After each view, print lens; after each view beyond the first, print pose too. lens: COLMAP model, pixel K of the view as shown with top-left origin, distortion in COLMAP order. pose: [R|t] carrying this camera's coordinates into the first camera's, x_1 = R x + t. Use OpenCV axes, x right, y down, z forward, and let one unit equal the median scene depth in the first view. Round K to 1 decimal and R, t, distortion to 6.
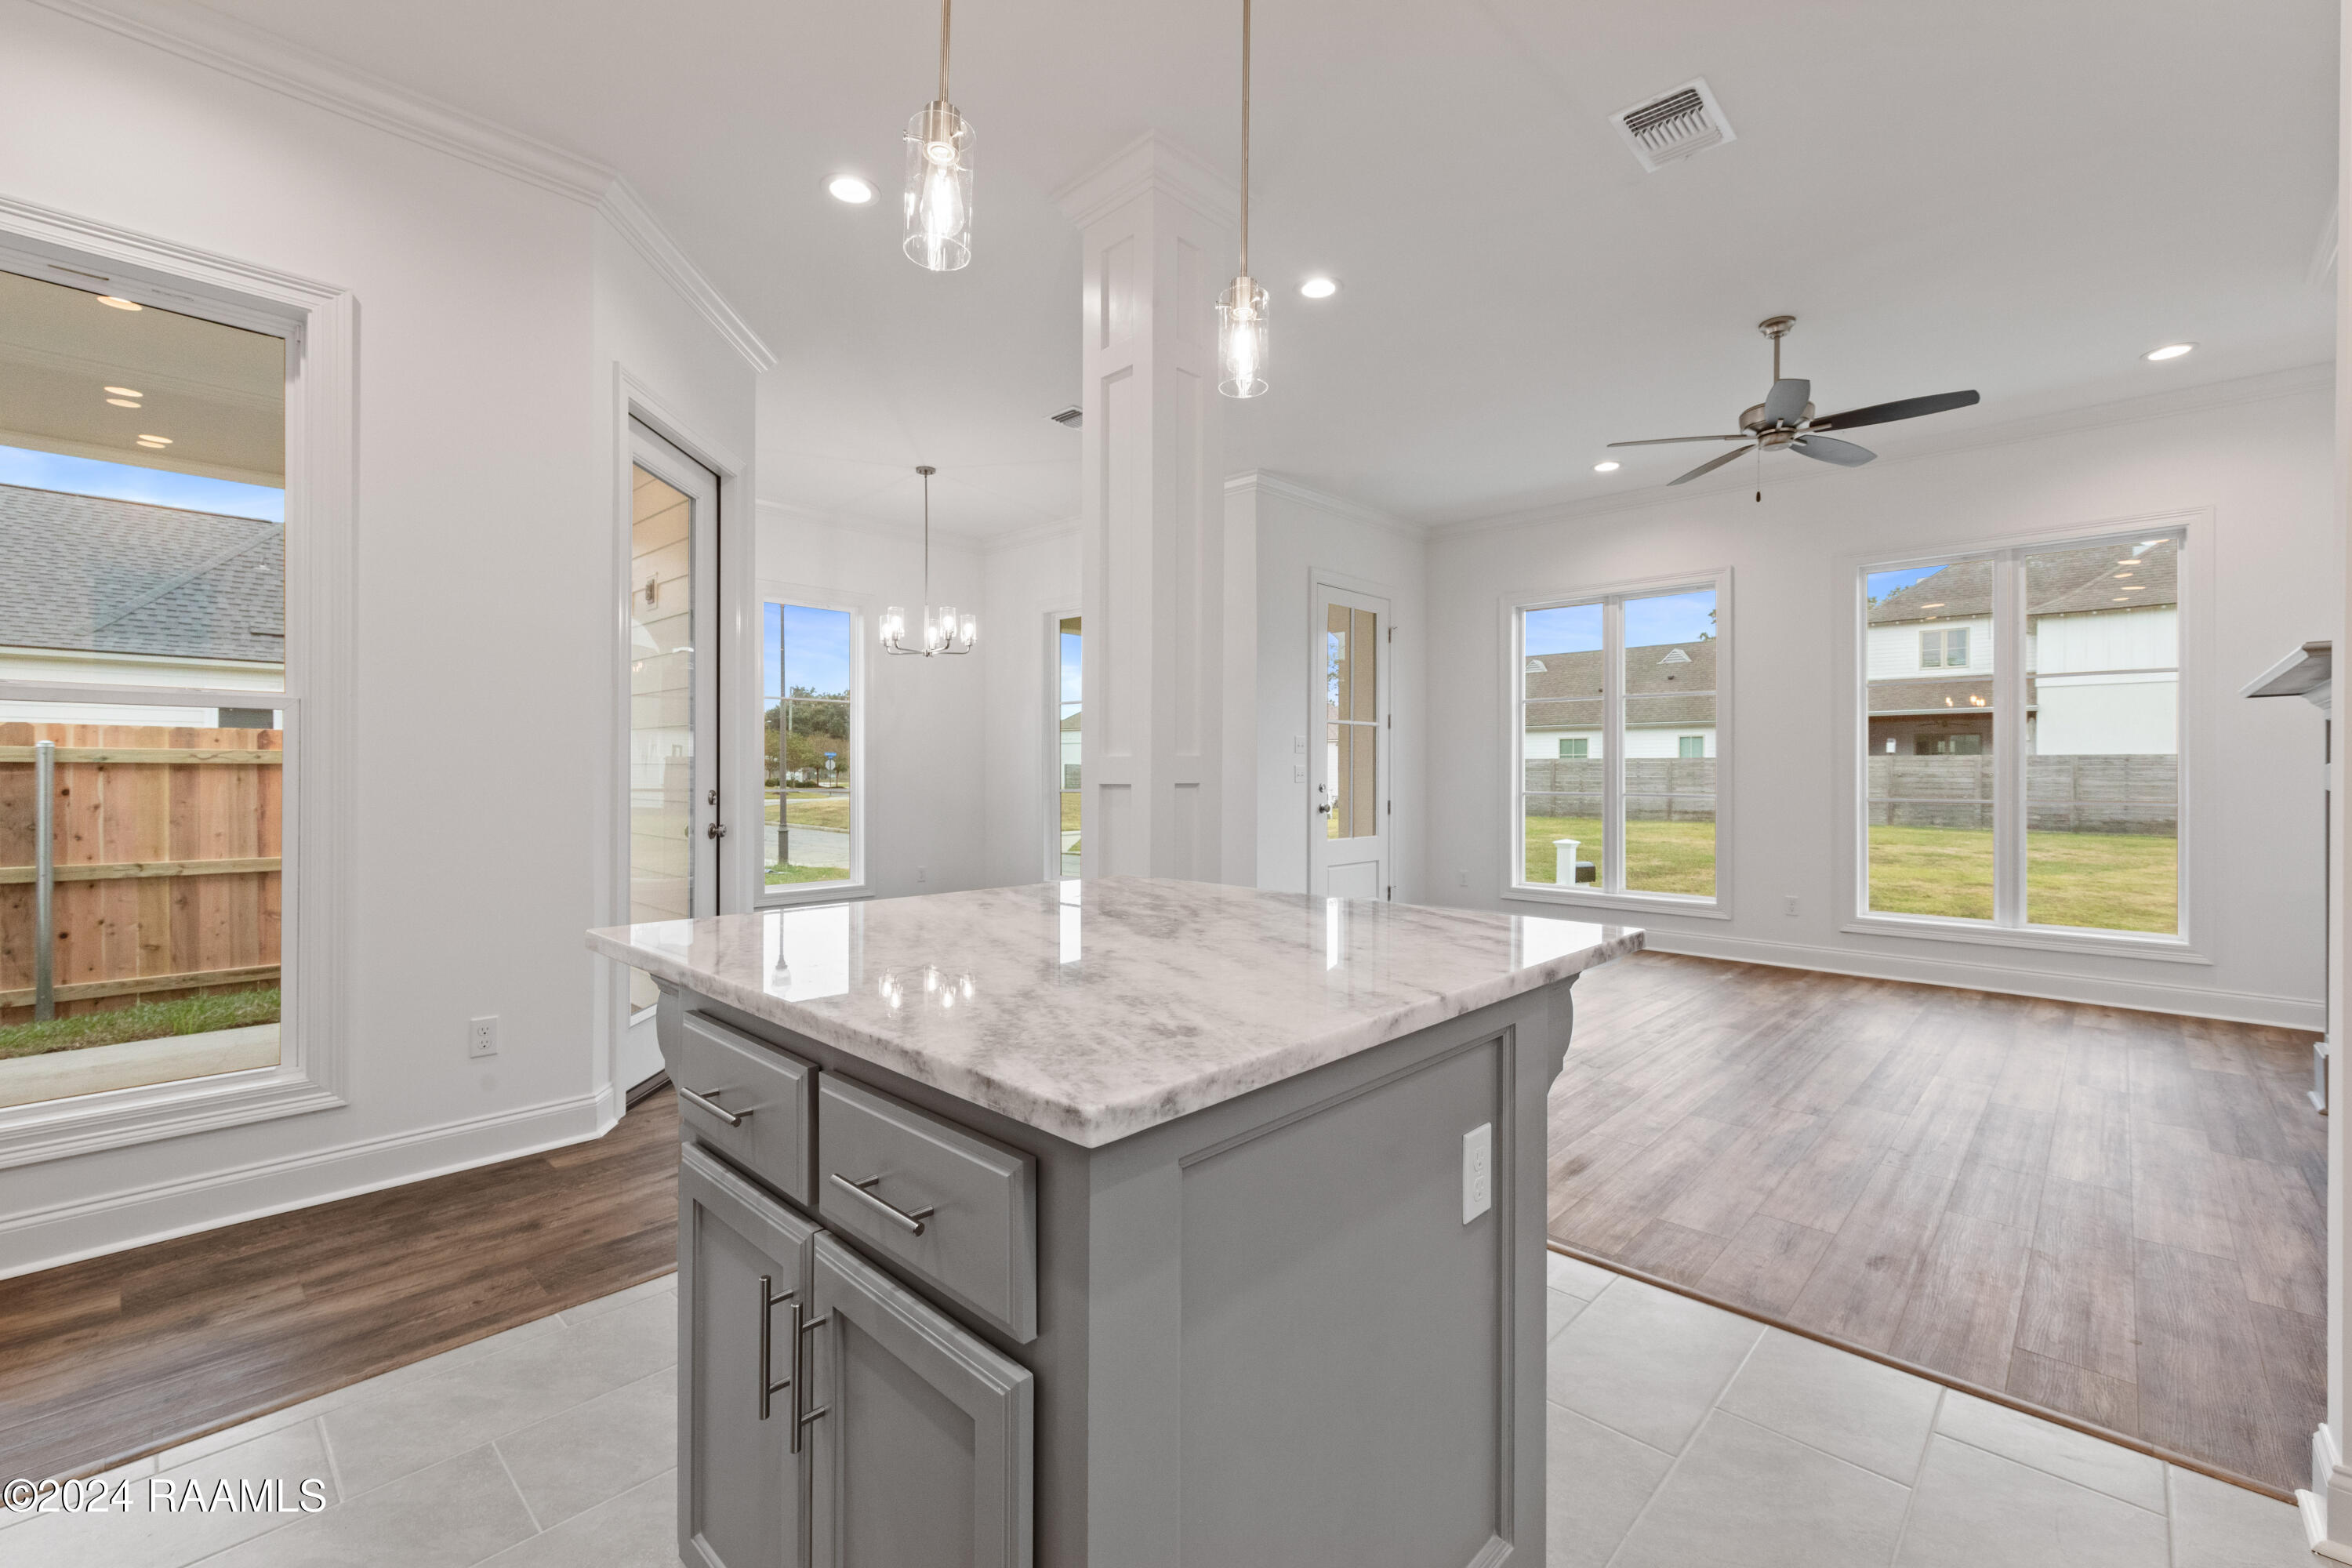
lens RADIAL K [[989.4, 0, 1182.6], [0, 989.4, 771.7], [0, 0, 1]] dist [0.004892, -0.001480]
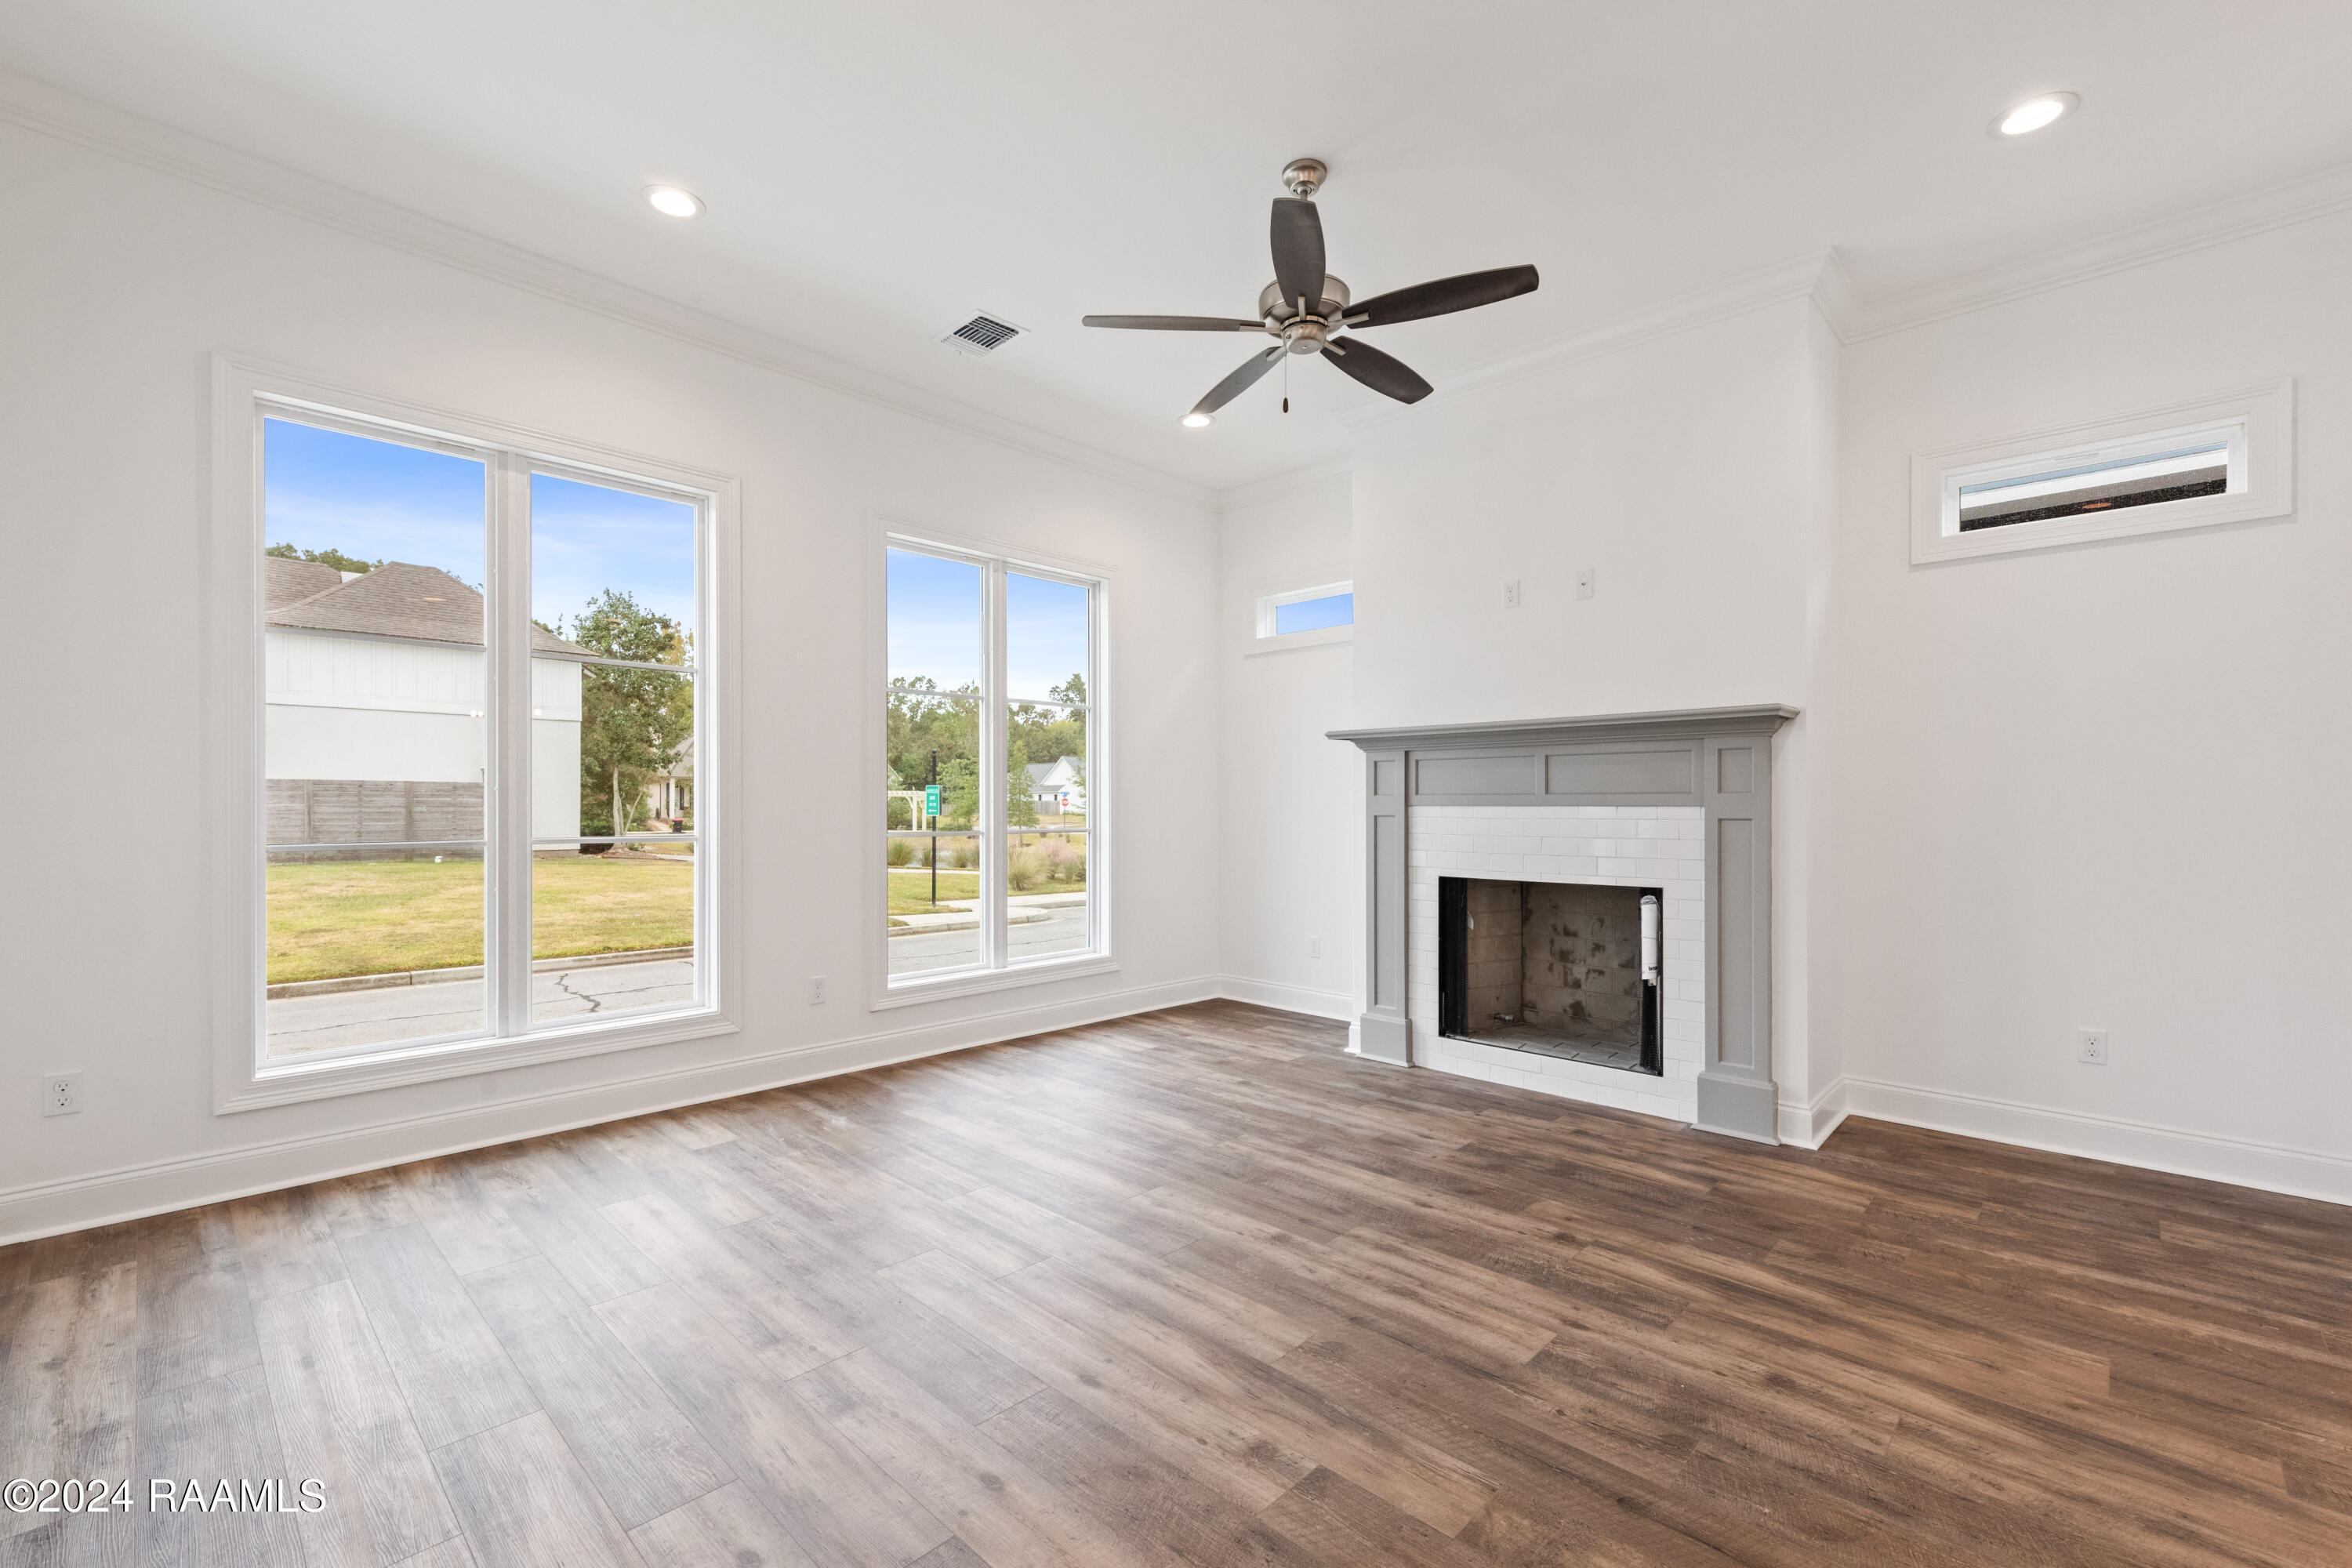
lens RADIAL K [[989.4, 0, 1165.1], [0, 989.4, 810.2], [0, 0, 1]] dist [0.004892, -0.001480]
pose [[0.016856, -0.009963, 0.999808, -0.083240], [-0.003183, 0.999945, 0.010018, -0.000560], [-0.999853, -0.003351, 0.016824, 0.725282]]
